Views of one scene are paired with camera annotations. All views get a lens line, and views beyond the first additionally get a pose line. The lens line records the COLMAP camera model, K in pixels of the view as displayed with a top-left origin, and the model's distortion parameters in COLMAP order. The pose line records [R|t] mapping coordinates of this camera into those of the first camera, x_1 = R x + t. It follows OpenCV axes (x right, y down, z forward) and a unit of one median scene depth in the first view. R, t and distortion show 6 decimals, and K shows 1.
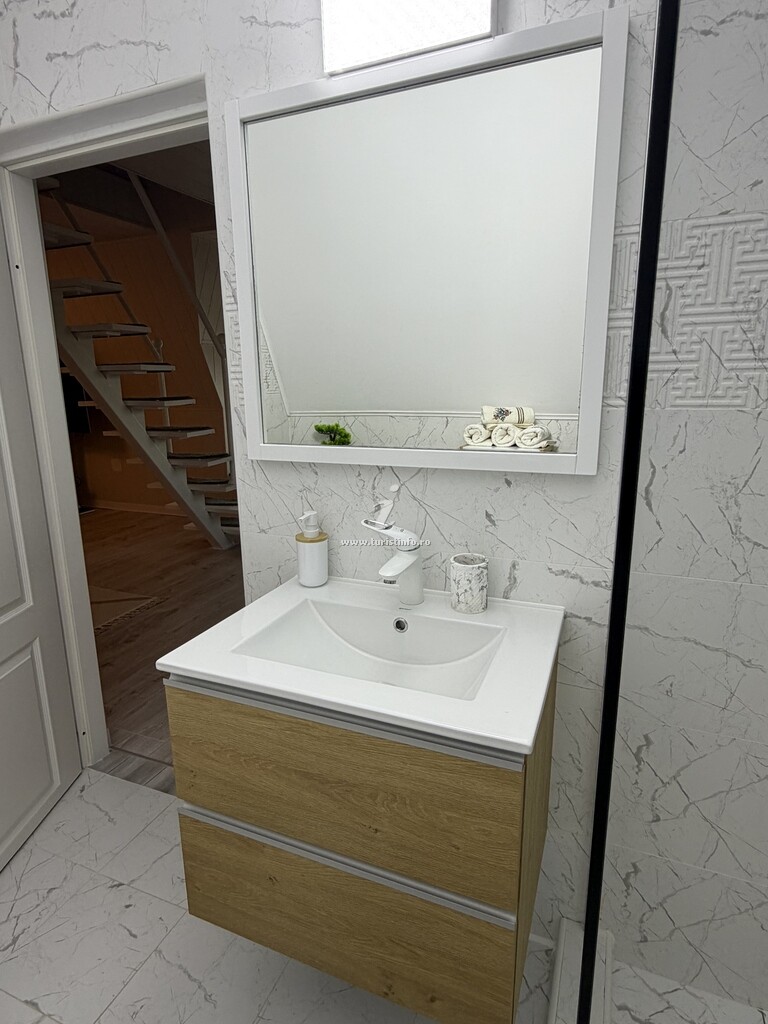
lens RADIAL K [[566.9, 0, 384.8], [0, 566.9, 507.3], [0, 0, 1]] dist [0.002207, 0.000116]
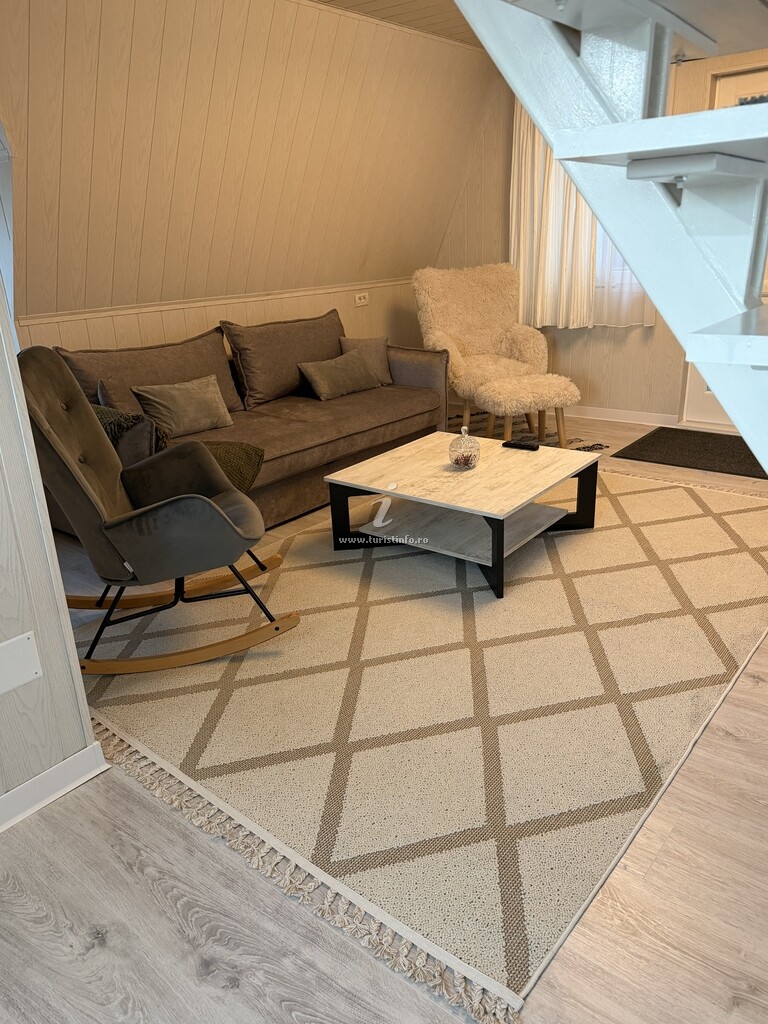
lens RADIAL K [[745.3, 0, 380.2], [0, 745.3, 520.2], [0, 0, 1]] dist [0.060654, -0.013621]
pose [[-0.290637, 0.353361, -0.889194, -0.133114], [-0.178288, 0.893035, 0.413161, -0.177699], [0.940076, 0.278612, -0.196549, 0.892026]]
